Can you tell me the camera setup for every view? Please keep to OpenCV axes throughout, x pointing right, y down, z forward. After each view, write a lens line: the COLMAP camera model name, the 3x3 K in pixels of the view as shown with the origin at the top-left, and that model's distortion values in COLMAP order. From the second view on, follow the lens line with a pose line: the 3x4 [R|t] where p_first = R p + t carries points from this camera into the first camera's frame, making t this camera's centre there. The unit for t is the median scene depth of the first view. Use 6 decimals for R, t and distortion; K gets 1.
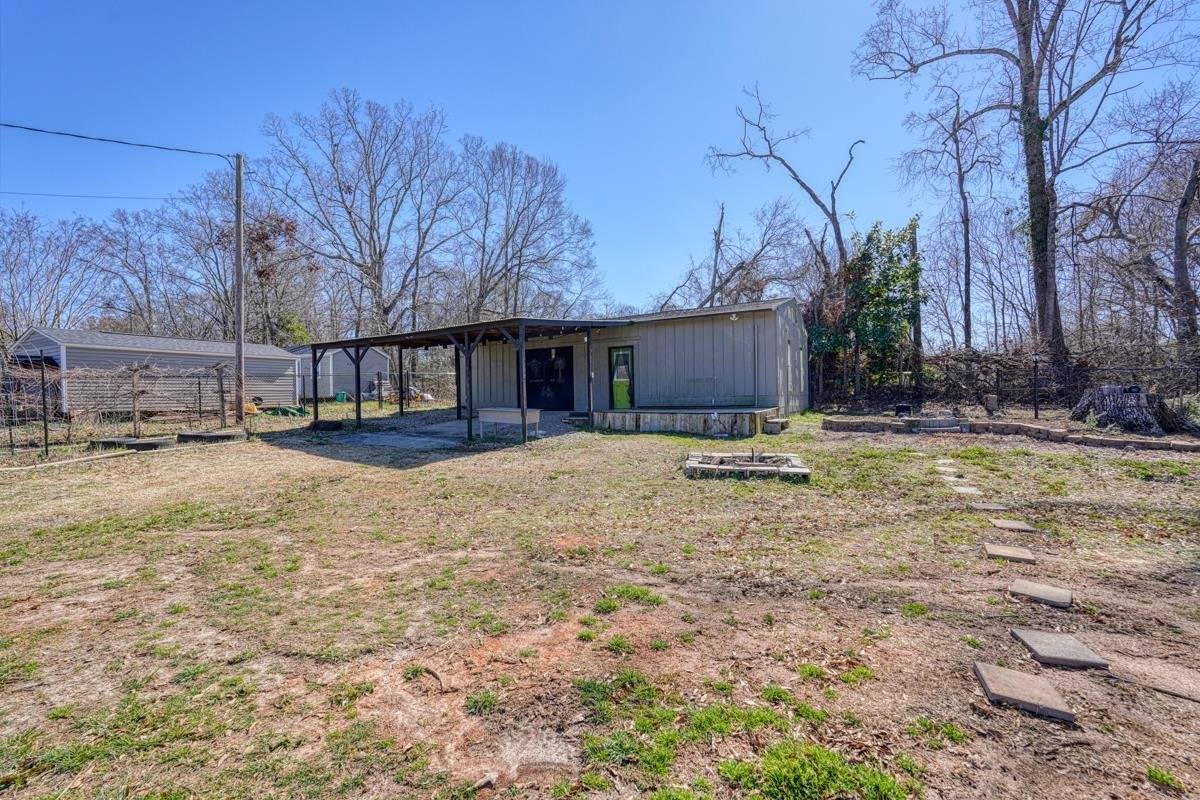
lens RADIAL K [[531.9, 0, 600.0], [0, 531.9, 400.0], [0, 0, 1]] dist [-0.002945, -0.000783]
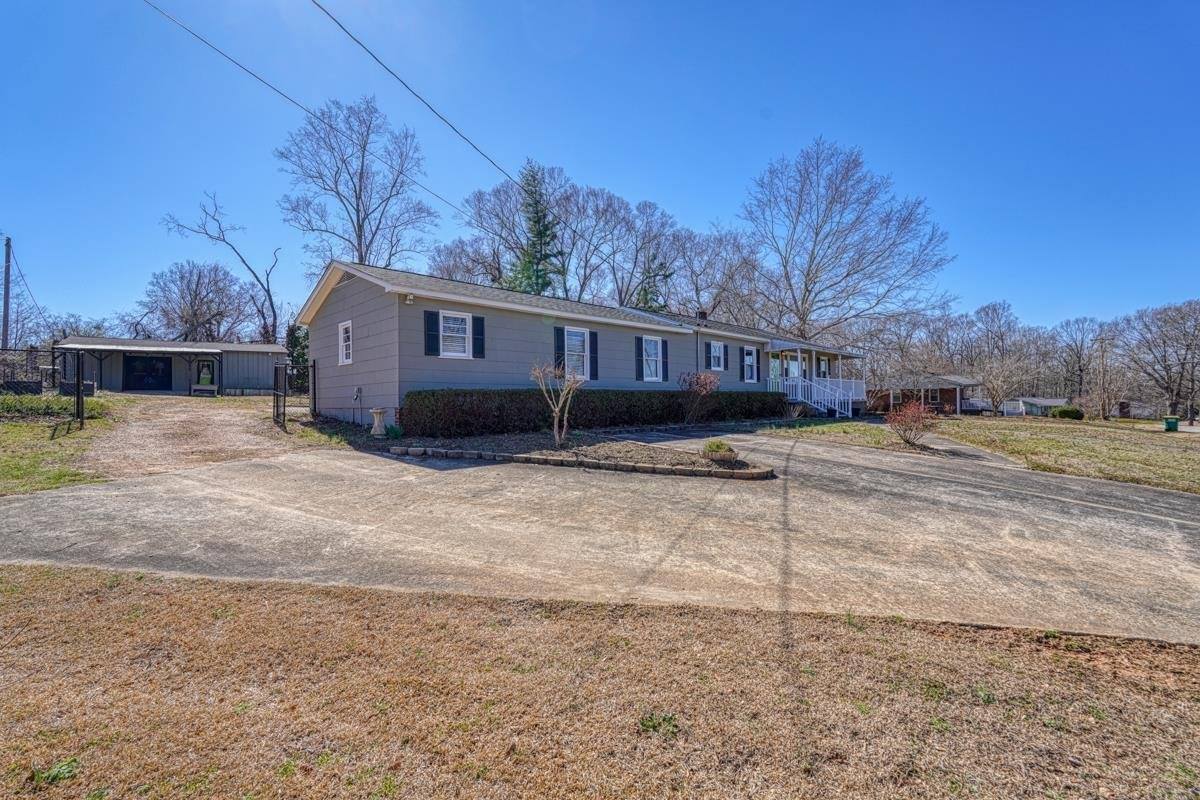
lens RADIAL K [[526.3, 0, 598.1], [0, 526.3, 401.5], [0, 0, 1]] dist [-0.018461, 0.009092]
pose [[0.419231, 0.012440, 0.907794, -0.878803], [0.006437, 0.999840, -0.016673, 0.080391], [-0.907857, 0.012833, 0.419084, -0.952799]]
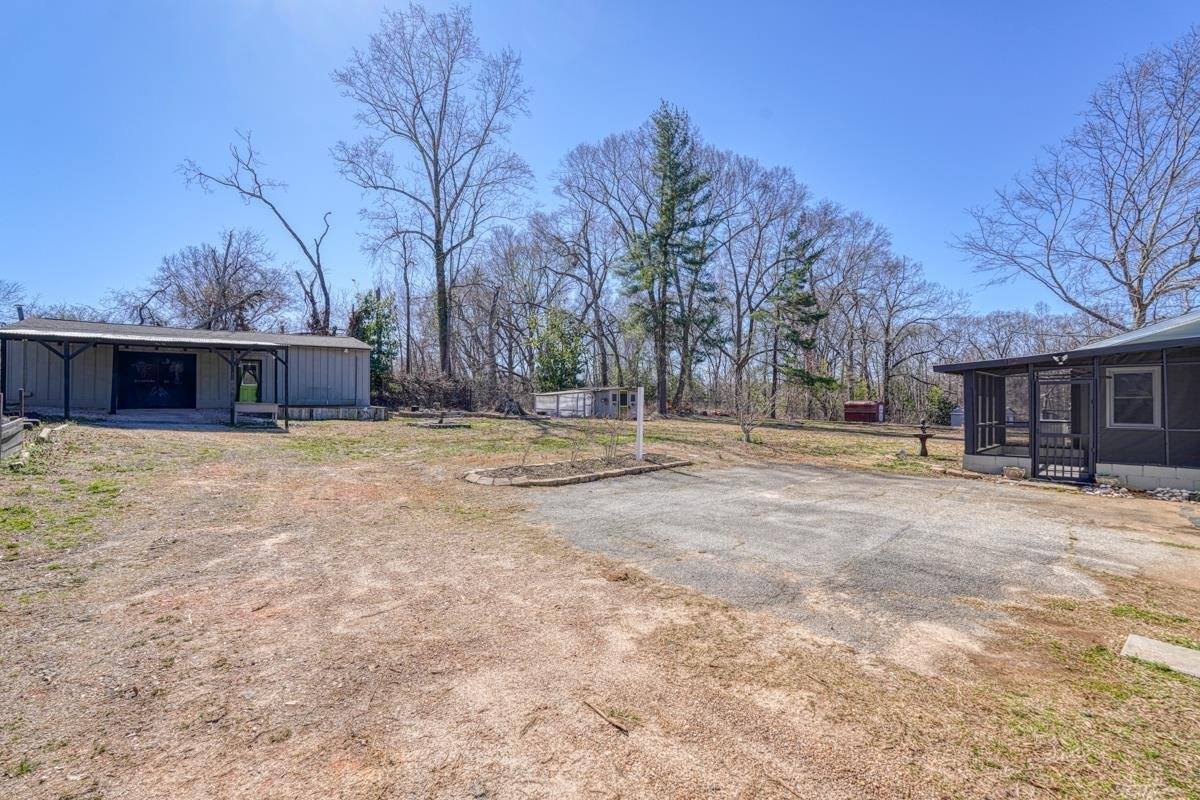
lens RADIAL K [[526.3, 0, 598.1], [0, 526.3, 401.5], [0, 0, 1]] dist [-0.018461, 0.009092]
pose [[0.426185, 0.020631, 0.904401, -0.561252], [-0.005816, 0.999782, -0.020067, 0.018391], [-0.904617, 0.003293, 0.426212, -0.248179]]
